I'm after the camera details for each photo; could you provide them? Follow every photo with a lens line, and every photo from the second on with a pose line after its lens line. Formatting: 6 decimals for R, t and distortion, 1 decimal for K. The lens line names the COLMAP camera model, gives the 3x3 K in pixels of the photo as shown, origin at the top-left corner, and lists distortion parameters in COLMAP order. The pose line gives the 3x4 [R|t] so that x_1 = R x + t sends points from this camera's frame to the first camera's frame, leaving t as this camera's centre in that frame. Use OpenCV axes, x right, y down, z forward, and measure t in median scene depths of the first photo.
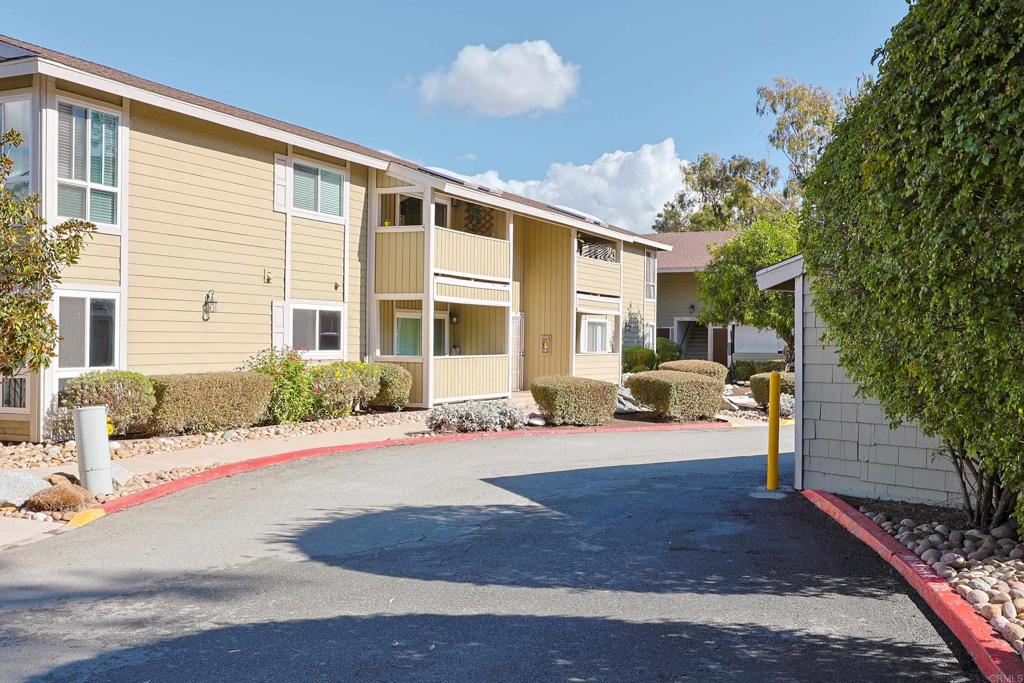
lens RADIAL K [[1026.4, 0, 508.3], [0, 1026.4, 299.1], [0, 0, 1]] dist [-0.003919, 0.010585]
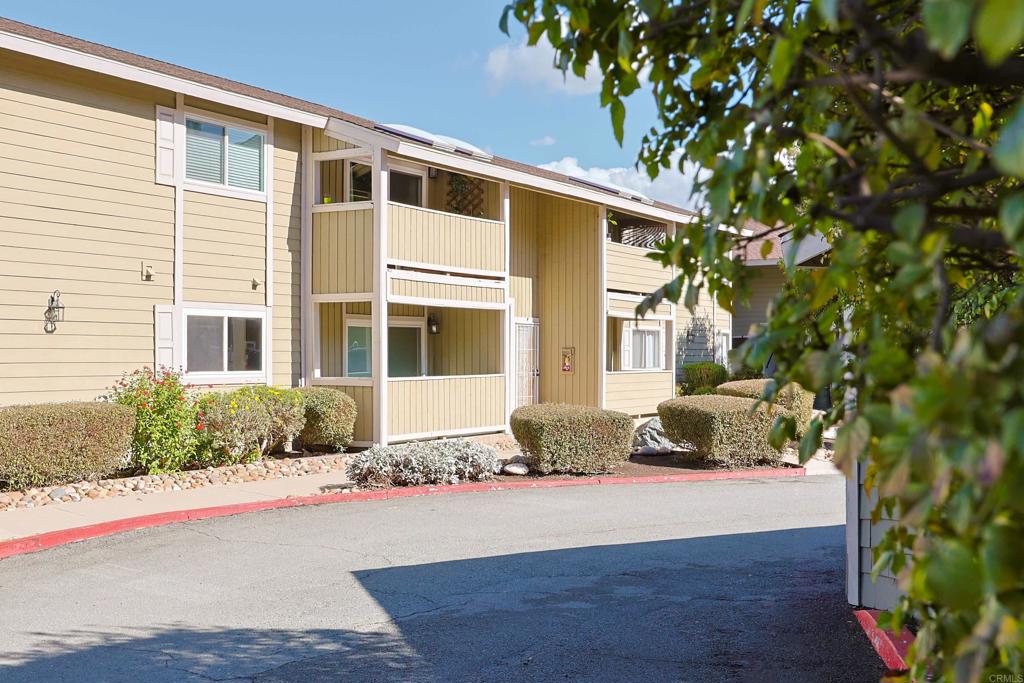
lens RADIAL K [[1196.2, 0, 439.7], [0, 1196.2, 307.0], [0, 0, 1]] dist [0.007215, 0.017744]
pose [[0.992271, -0.015428, -0.123129, 0.071464], [0.015363, 0.999881, -0.001476, 0.006786], [0.123137, -0.000427, 0.992390, 0.154298]]
